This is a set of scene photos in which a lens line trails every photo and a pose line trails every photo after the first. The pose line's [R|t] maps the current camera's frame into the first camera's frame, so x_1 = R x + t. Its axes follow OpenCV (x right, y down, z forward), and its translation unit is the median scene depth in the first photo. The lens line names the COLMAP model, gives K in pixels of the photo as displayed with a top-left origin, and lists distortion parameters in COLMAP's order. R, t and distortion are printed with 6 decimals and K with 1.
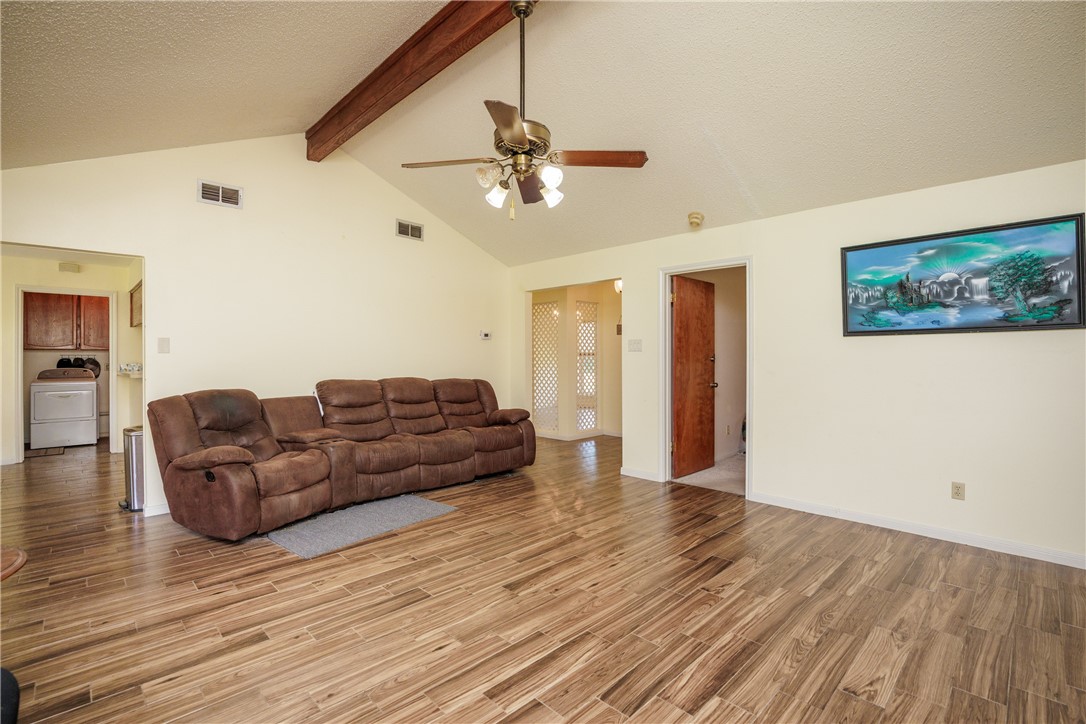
lens RADIAL K [[490.9, 0, 541.5], [0, 490.9, 357.6], [0, 0, 1]] dist [-0.023659, 0.000398]
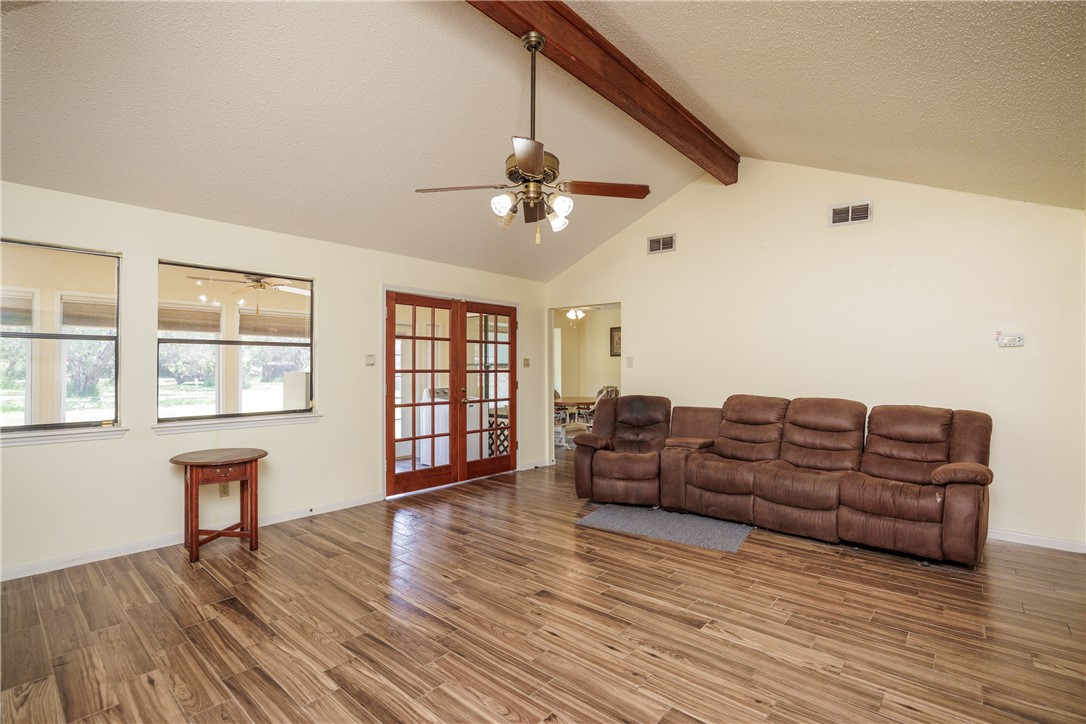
lens RADIAL K [[500.7, 0, 547.5], [0, 500.7, 361.2], [0, 0, 1]] dist [-0.023402, 0.000829]
pose [[0.089533, -0.014781, -0.995874, 0.836051], [-0.002309, 0.999884, -0.015048, -0.012639], [0.995981, 0.003646, 0.089489, 0.749769]]
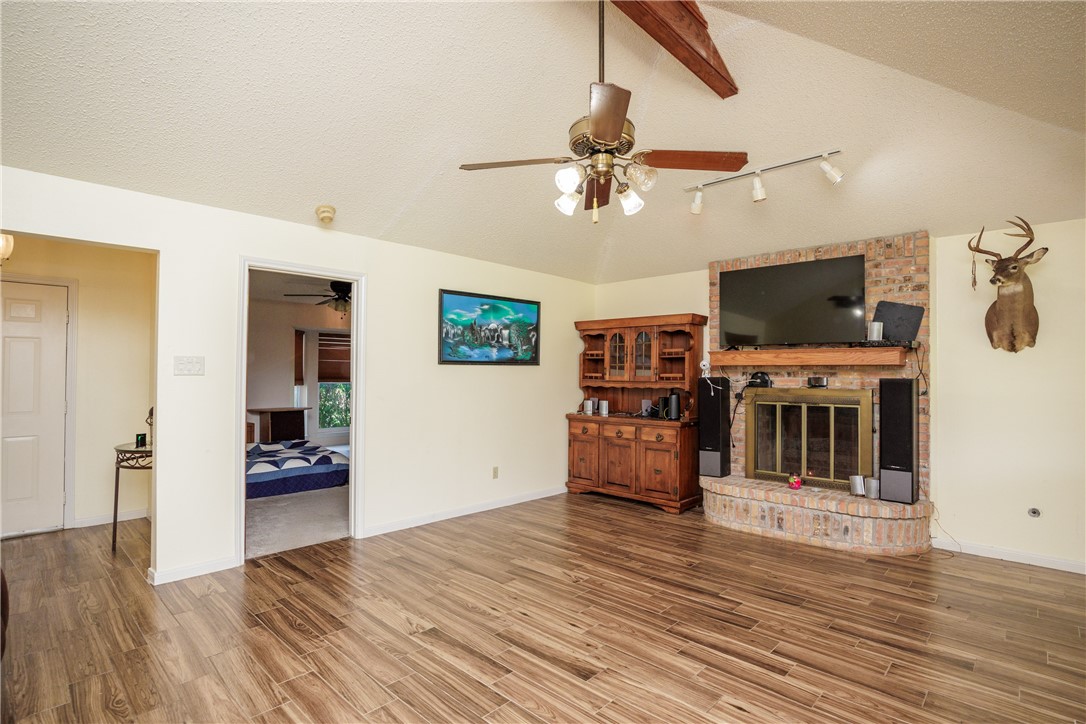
lens RADIAL K [[537.9, 0, 540.3], [0, 537.9, 367.6], [0, 0, 1]] dist [-0.021421, 0.002290]
pose [[-0.029257, 0.013683, 0.999478, -0.781962], [-0.004047, 0.999896, -0.013808, -0.021026], [-0.999564, -0.004449, -0.029199, 0.907827]]
